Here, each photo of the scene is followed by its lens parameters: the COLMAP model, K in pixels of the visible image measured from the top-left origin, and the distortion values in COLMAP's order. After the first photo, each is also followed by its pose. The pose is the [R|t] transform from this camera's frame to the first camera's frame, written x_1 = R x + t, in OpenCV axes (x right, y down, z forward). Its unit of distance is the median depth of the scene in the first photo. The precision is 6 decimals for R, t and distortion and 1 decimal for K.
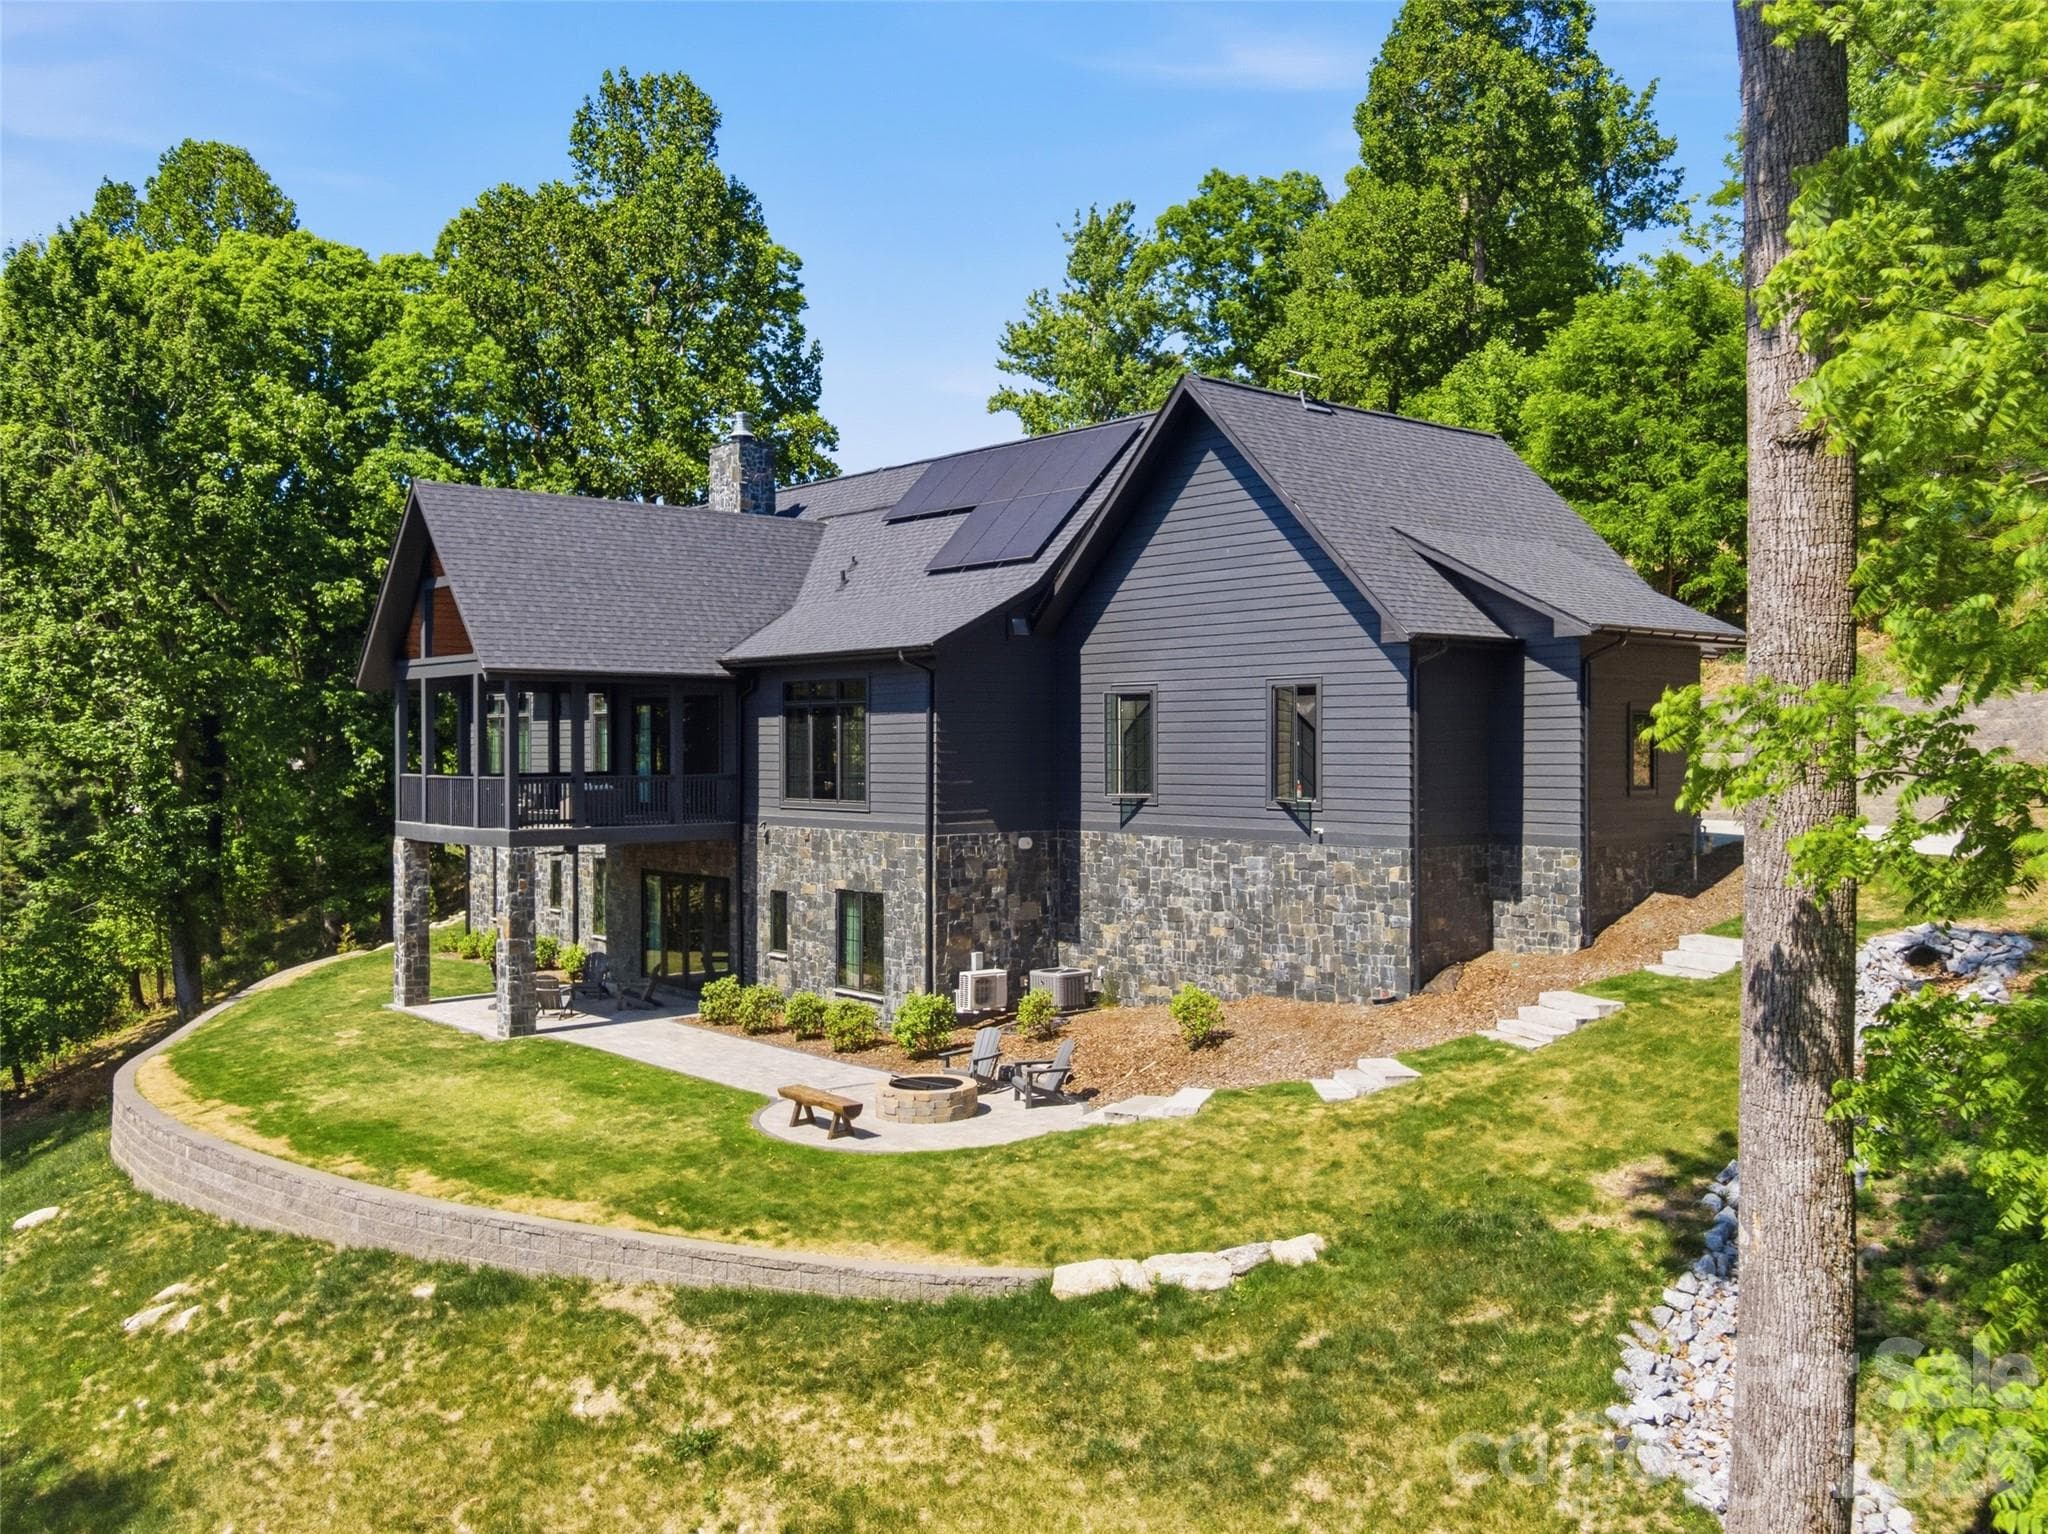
lens RADIAL K [[1729.1, 0, 1024.0], [0, 1729.1, 767.0], [0, 0, 1]] dist [0.059371, 0.001852]
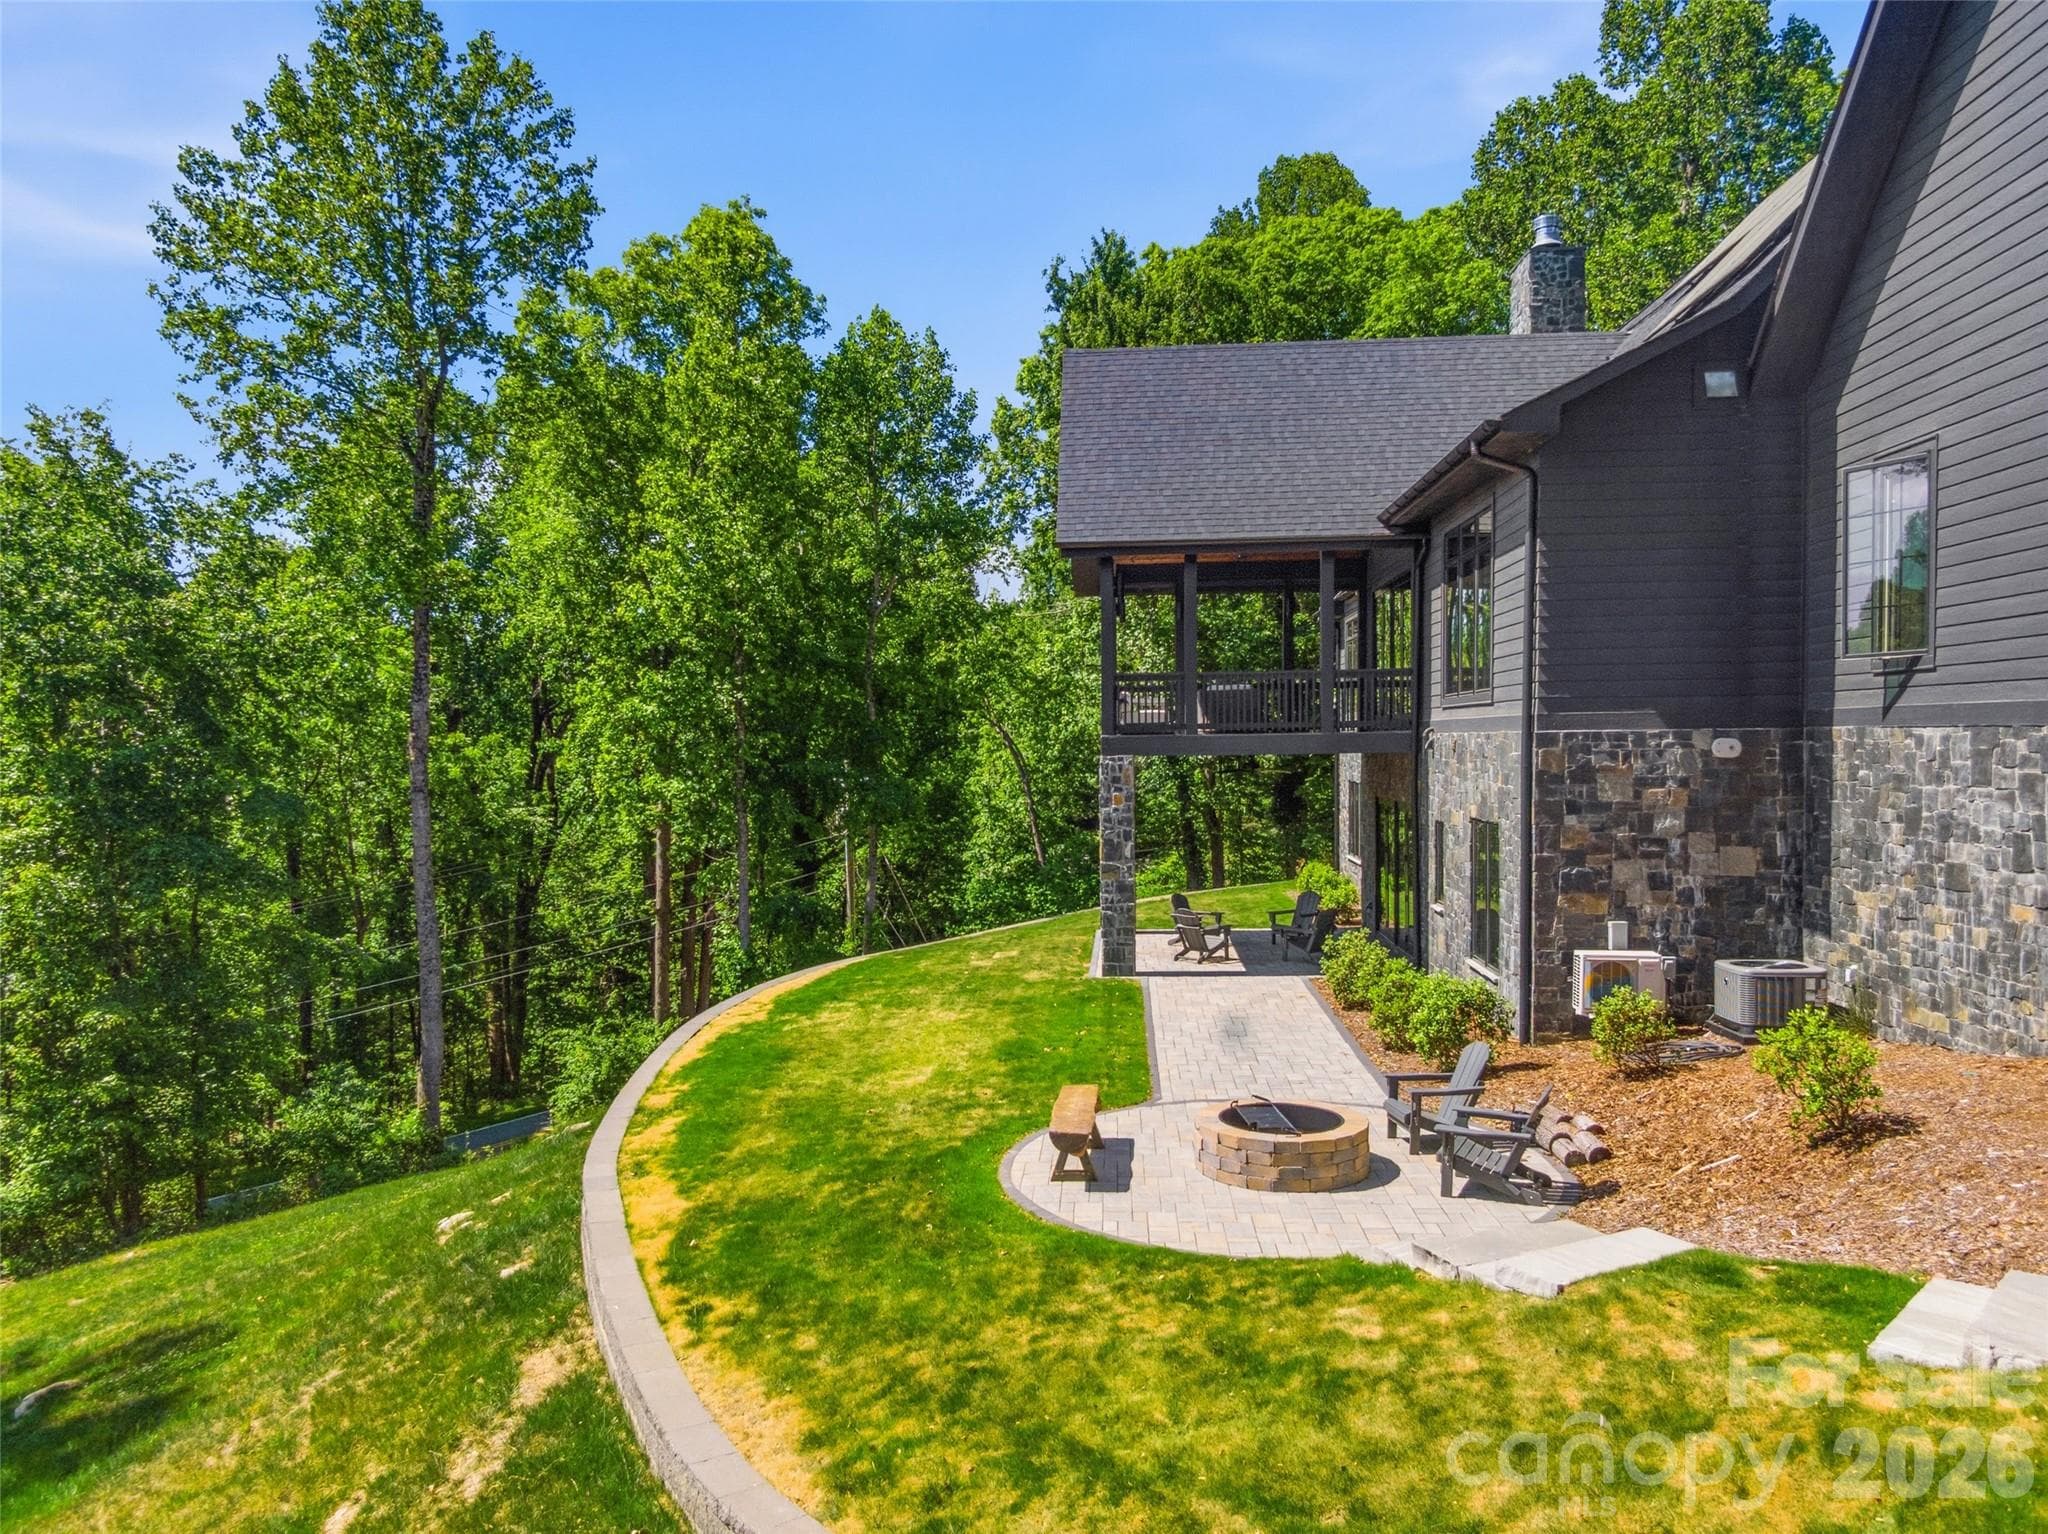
lens RADIAL K [[1475.3, 0, 1025.6], [0, 1475.3, 820.5], [0, 0, 1]] dist [0.034983, -0.057539]
pose [[0.710324, 0.031929, -0.703150, 0.198095], [0.002462, 0.998852, 0.047844, 0.045827], [0.703870, -0.035716, 0.709430, 0.483181]]
